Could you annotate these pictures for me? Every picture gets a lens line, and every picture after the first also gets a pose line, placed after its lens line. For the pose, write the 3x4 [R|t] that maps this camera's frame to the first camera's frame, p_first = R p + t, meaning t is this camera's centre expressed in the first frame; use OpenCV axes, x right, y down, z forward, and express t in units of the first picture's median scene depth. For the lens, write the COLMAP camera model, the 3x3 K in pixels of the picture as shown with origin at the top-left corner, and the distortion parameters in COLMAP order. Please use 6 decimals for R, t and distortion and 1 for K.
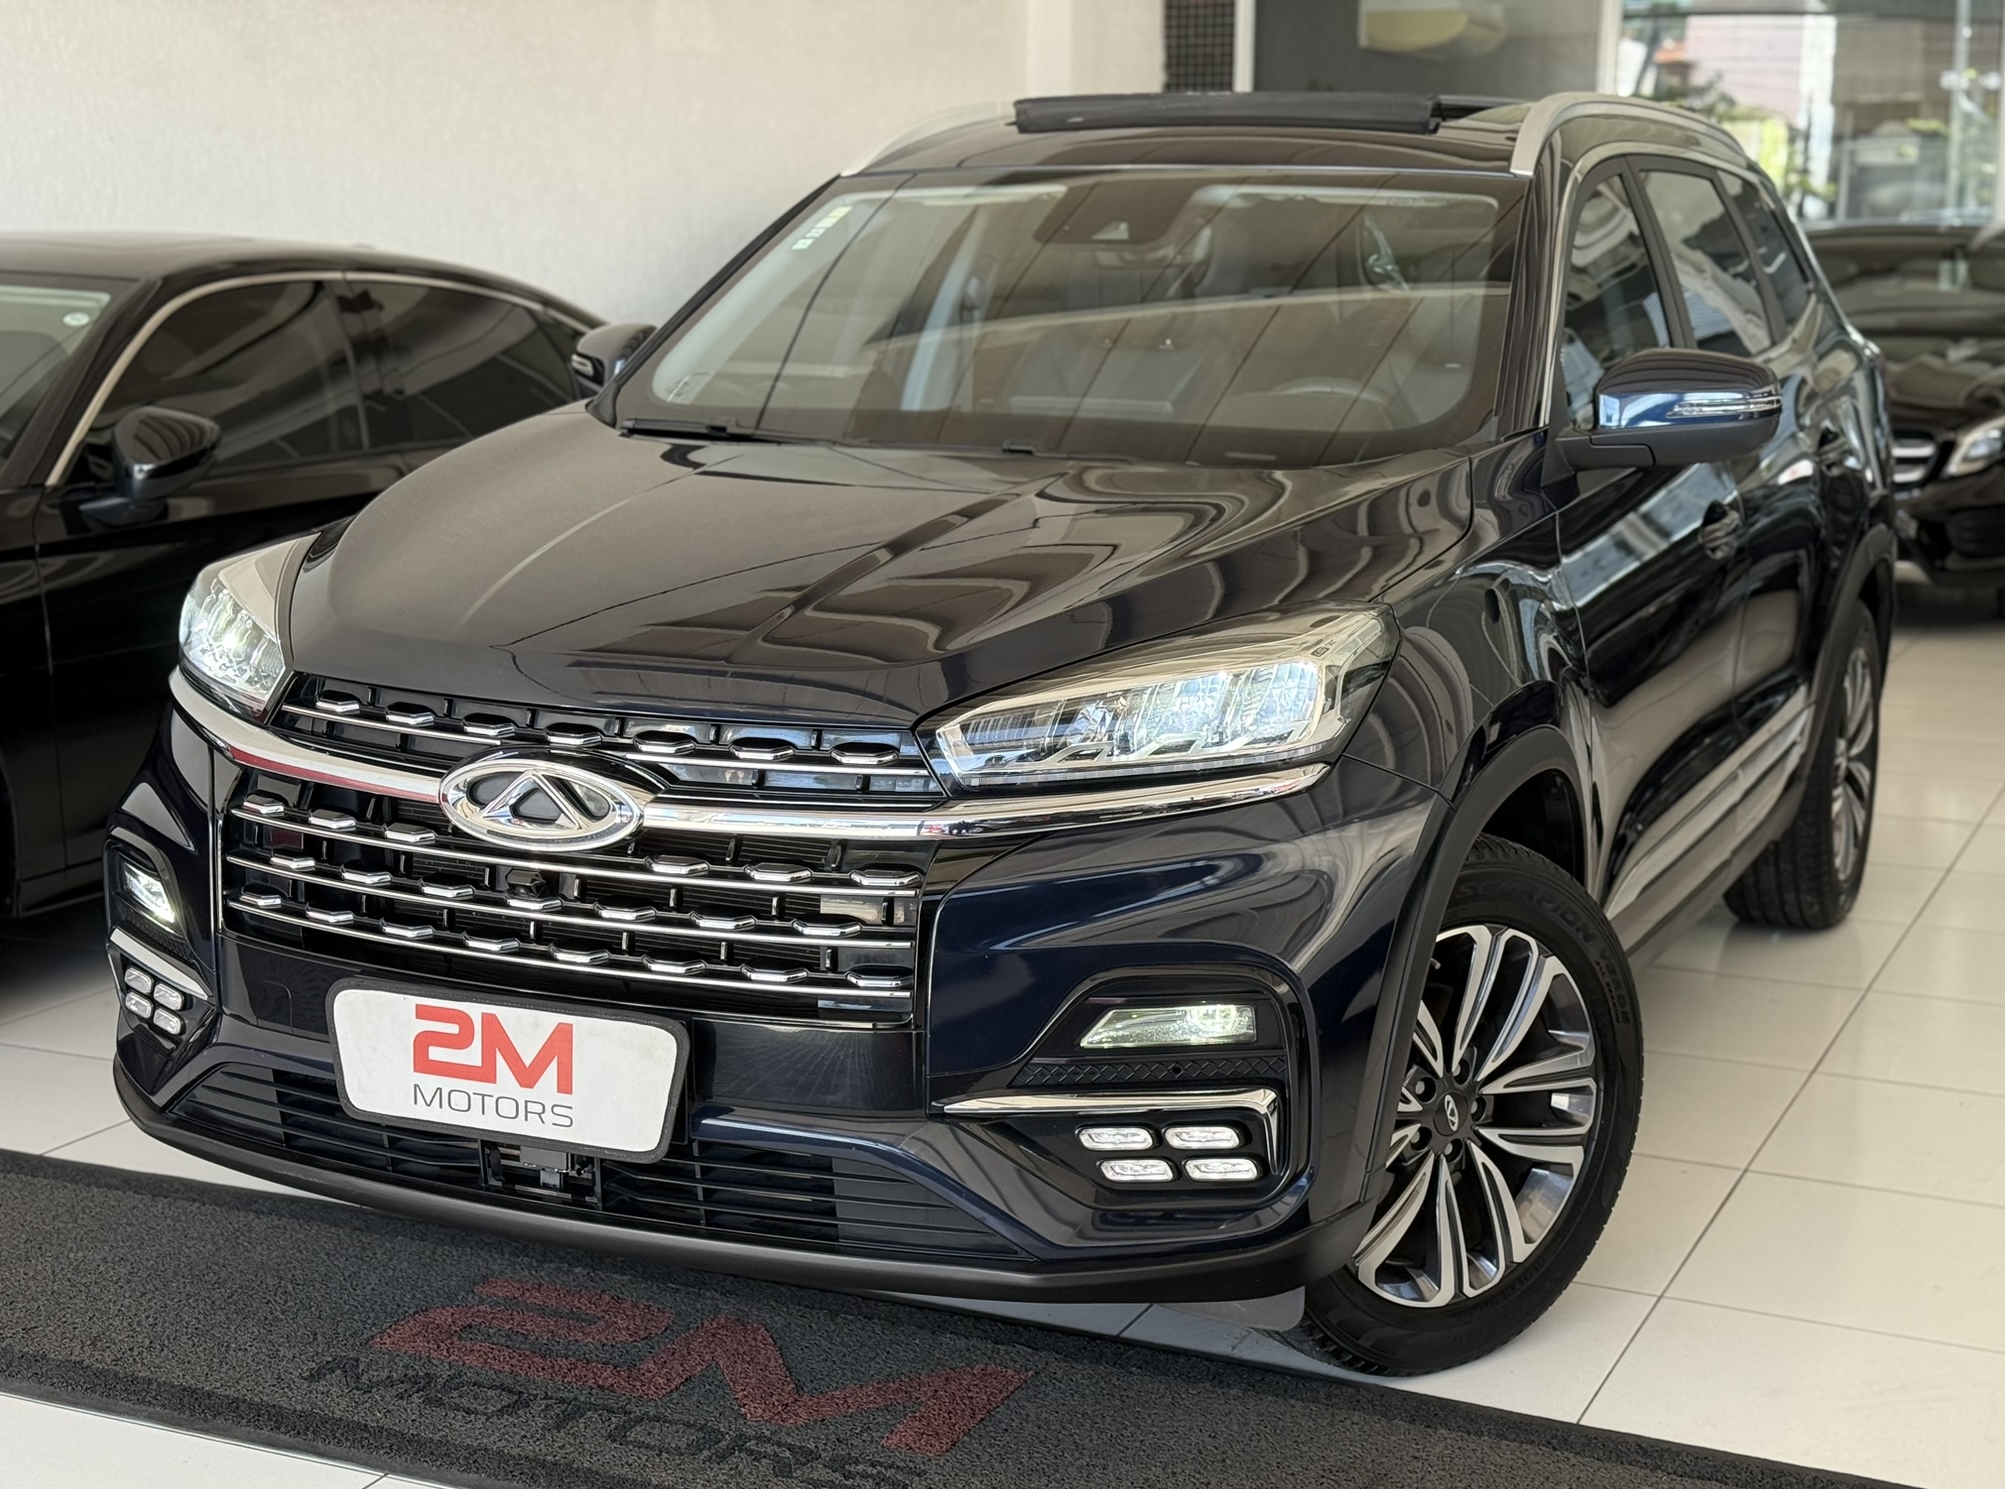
lens RADIAL K [[2872.4, 0, 1010.4], [0, 2872.4, 841.2], [0, 0, 1]] dist [0.128024, 0.010642]
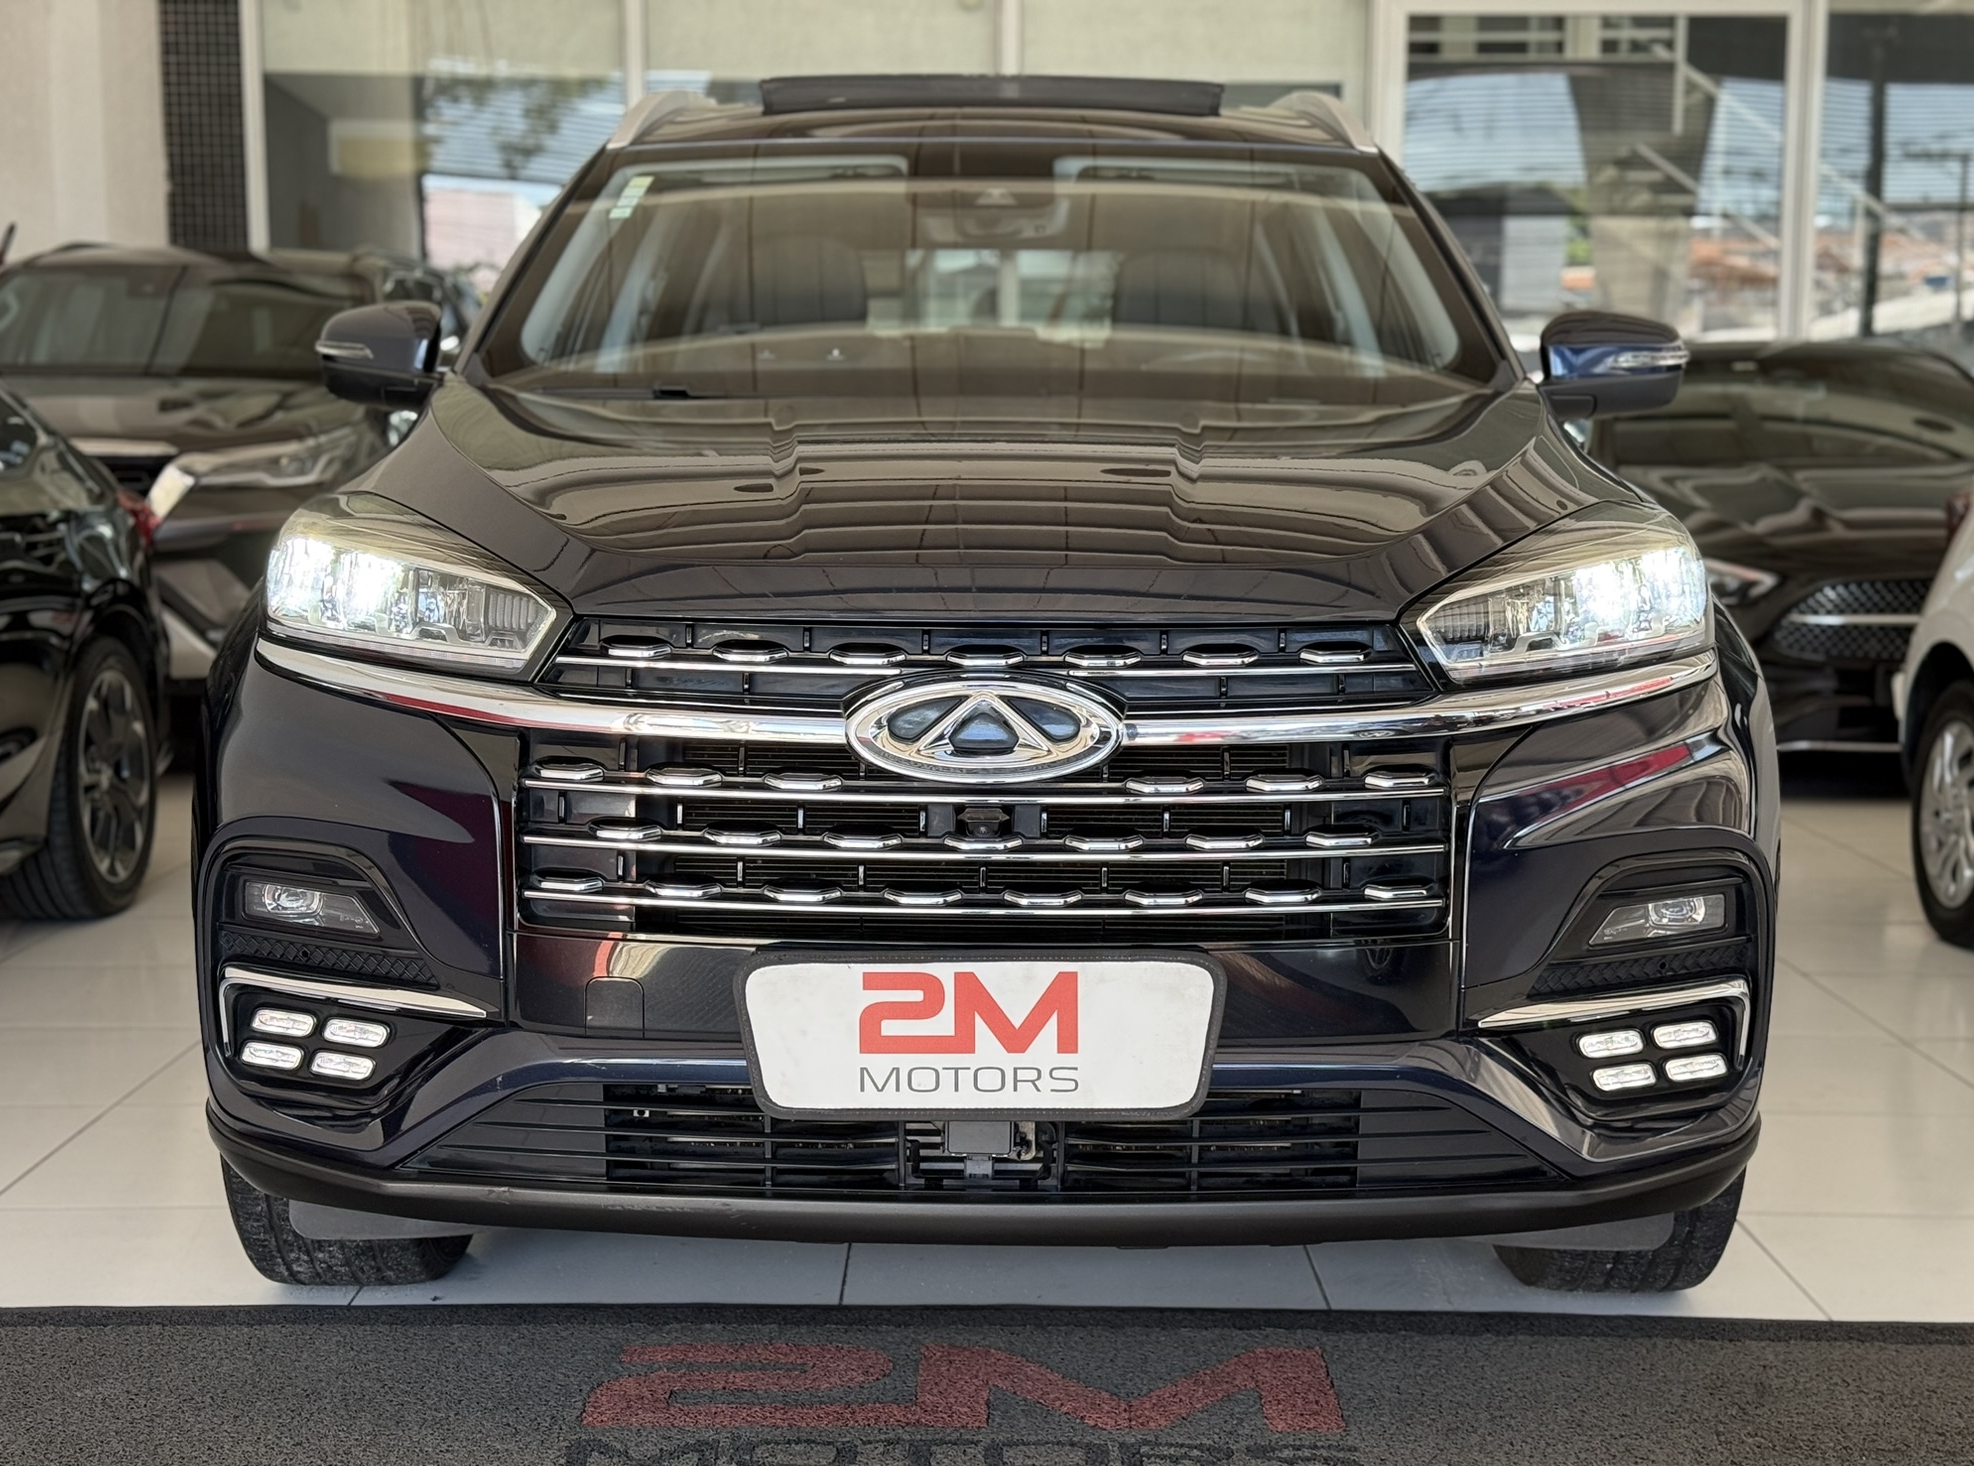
lens RADIAL K [[2888.9, 0, 1031.8], [0, 2888.9, 741.6], [0, 0, 1]] dist [0.105988, 0.077120]
pose [[0.906968, -0.051205, 0.418076, -0.520016], [0.089440, 0.993360, -0.072364, 0.055333], [-0.411594, 0.103025, 0.905525, 0.195932]]
